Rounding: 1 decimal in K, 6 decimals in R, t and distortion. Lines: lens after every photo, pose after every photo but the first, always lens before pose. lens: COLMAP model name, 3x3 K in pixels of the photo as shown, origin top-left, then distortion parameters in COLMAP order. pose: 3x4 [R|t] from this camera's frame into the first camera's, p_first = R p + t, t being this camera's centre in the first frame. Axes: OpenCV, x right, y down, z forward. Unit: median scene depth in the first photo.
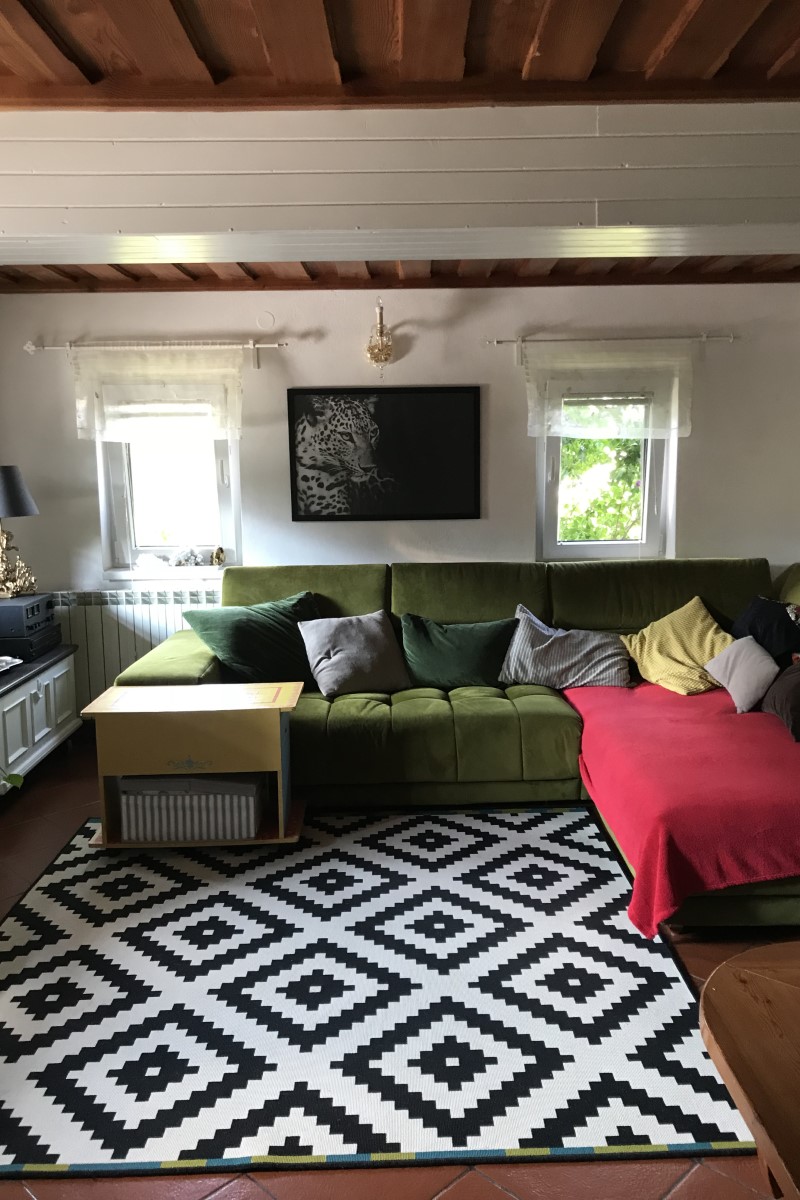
lens RADIAL K [[978.6, 0, 404.5], [0, 978.6, 599.4], [0, 0, 1]] dist [-0.004733, 0.001769]
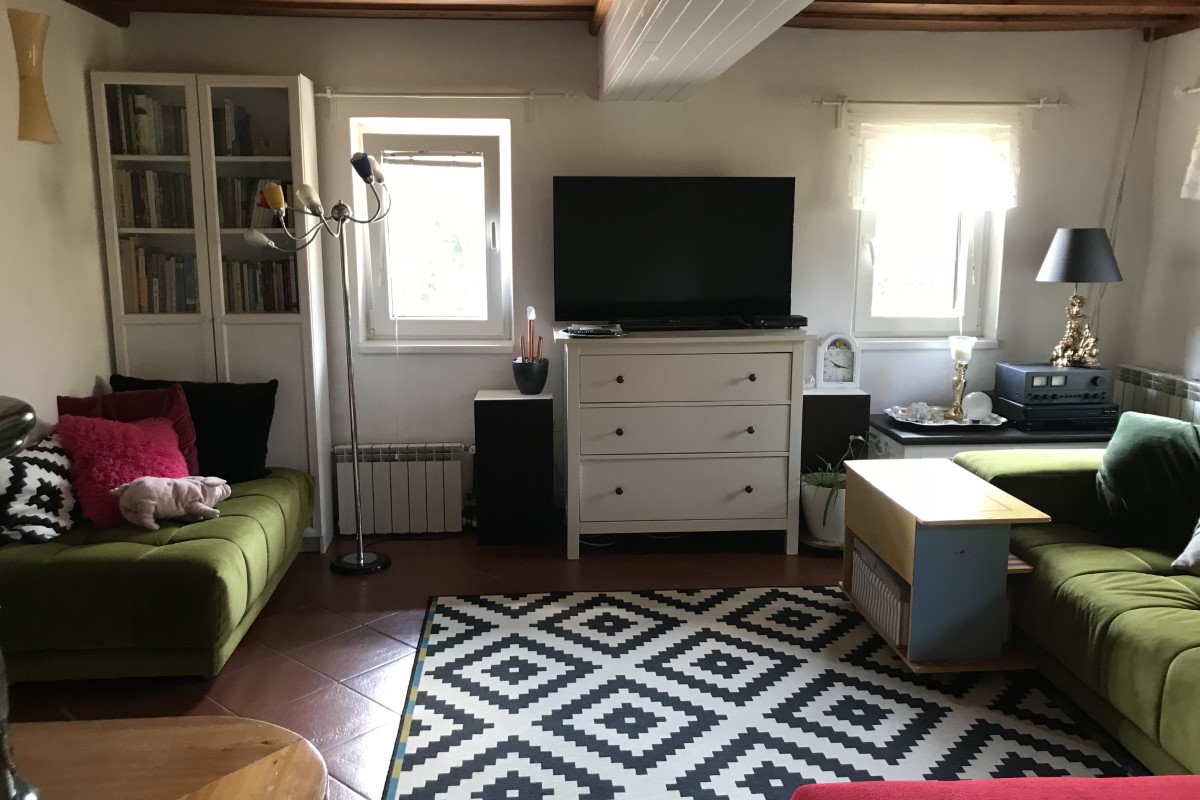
lens RADIAL K [[978.6, 0, 602.8], [0, 978.6, 397.9], [0, 0, 1]] dist [-0.004733, 0.001769]
pose [[0.064086, 0.197696, -0.978166, 0.764396], [-0.142584, 0.971939, 0.187095, -0.127455], [0.987706, 0.127481, 0.090476, 0.699218]]
